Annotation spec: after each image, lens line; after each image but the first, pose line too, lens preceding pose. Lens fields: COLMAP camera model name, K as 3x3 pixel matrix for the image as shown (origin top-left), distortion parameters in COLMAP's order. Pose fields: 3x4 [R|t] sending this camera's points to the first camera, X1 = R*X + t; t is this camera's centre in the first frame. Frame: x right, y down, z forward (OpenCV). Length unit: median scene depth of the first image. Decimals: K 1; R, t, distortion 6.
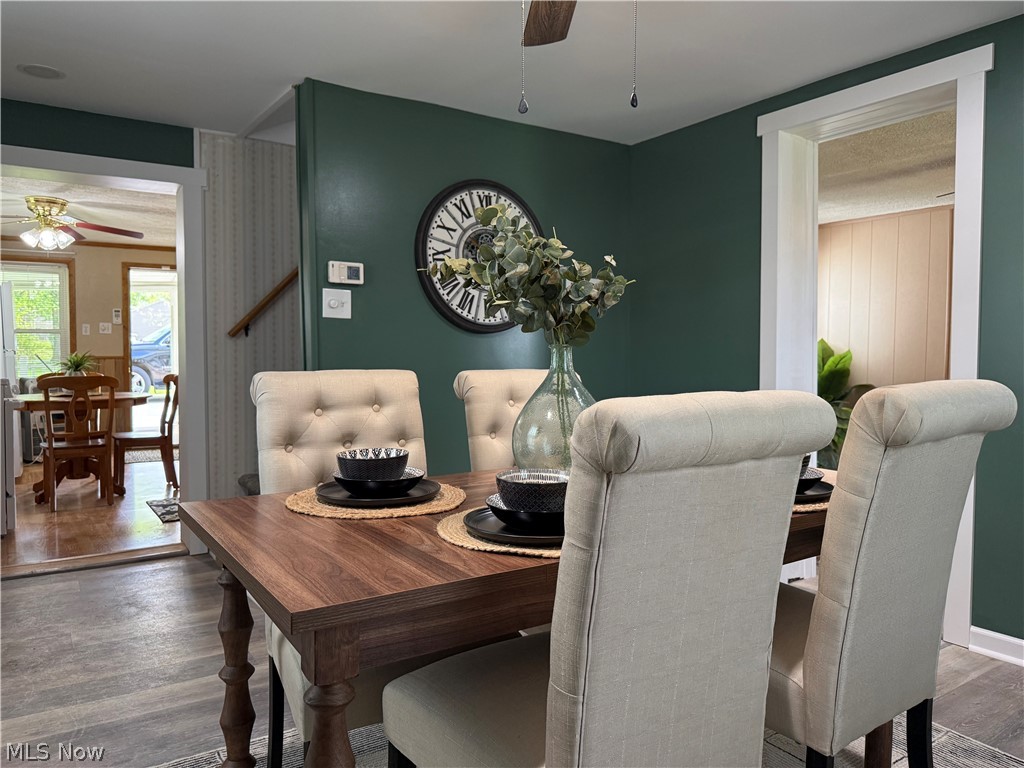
lens RADIAL K [[721.7, 0, 512.6], [0, 721.7, 387.9], [0, 0, 1]] dist [0.062600, -0.075670]
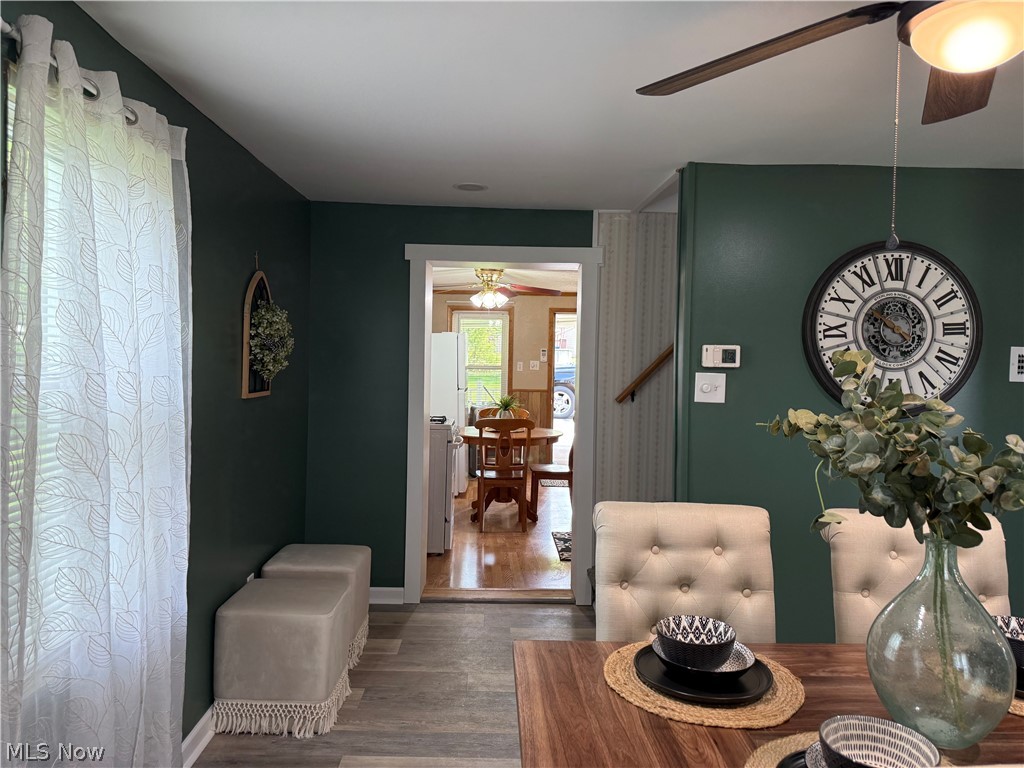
lens RADIAL K [[721.7, 0, 515.7], [0, 721.7, 375.7], [0, 0, 1]] dist [0.062600, -0.075670]
pose [[0.848146, 0.027580, -0.529045, 0.042901], [-0.043659, 0.998886, -0.017919, -0.094383], [0.527961, 0.038295, 0.848405, 0.041637]]
